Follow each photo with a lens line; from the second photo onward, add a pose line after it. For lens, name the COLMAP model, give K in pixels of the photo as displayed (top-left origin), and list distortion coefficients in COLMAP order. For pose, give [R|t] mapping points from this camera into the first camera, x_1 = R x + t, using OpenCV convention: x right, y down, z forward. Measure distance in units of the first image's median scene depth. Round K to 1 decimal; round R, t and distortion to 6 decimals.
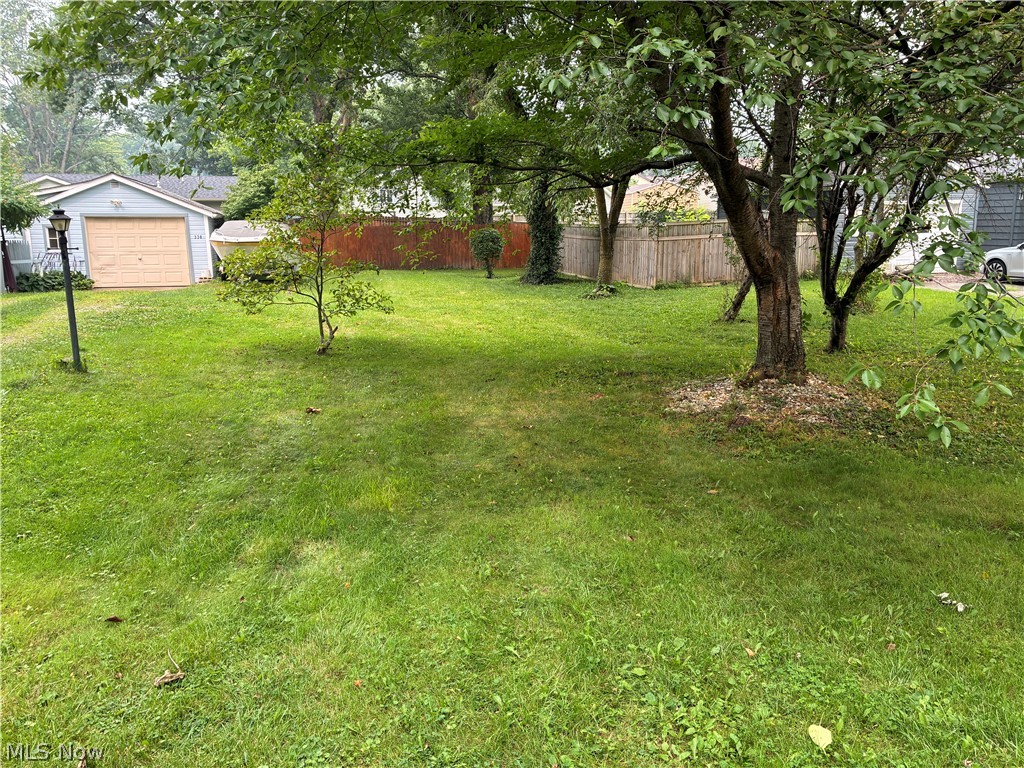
lens RADIAL K [[776.1, 0, 513.5], [0, 776.1, 381.9], [0, 0, 1]] dist [0.046484, -0.053277]
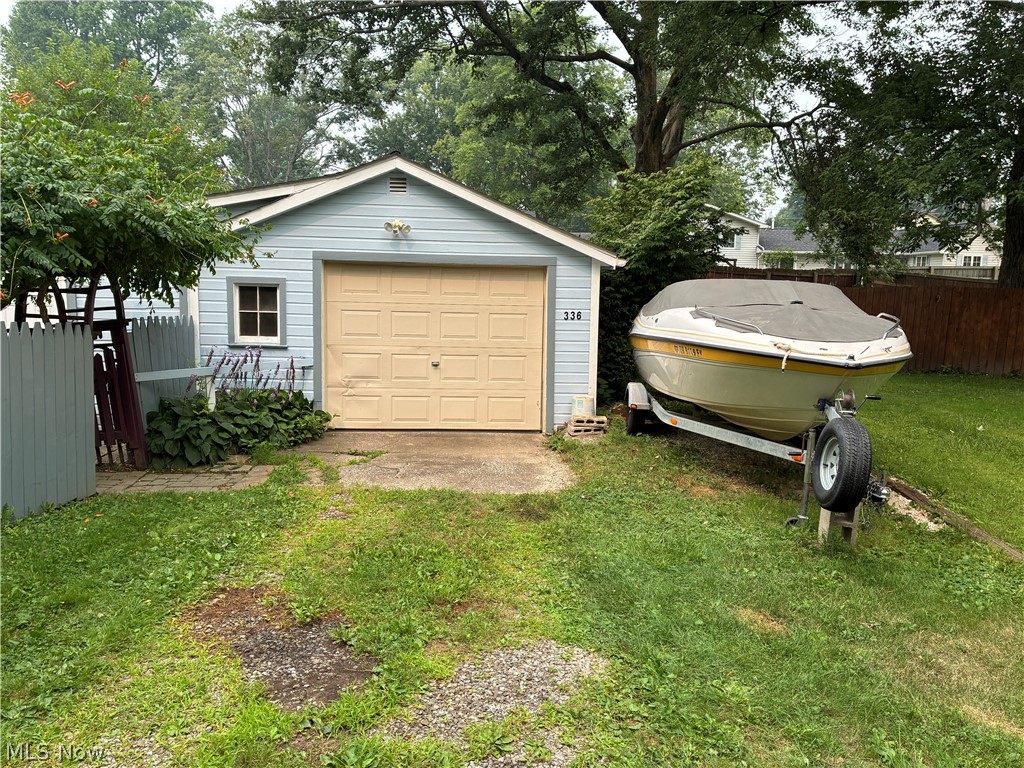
lens RADIAL K [[776.1, 0, 515.0], [0, 776.1, 386.9], [0, 0, 1]] dist [0.046484, -0.053277]
pose [[0.976389, 0.058452, -0.207959, -0.359822], [-0.068622, 0.996757, -0.042027, -0.134795], [0.204828, 0.055306, 0.977234, 0.625686]]
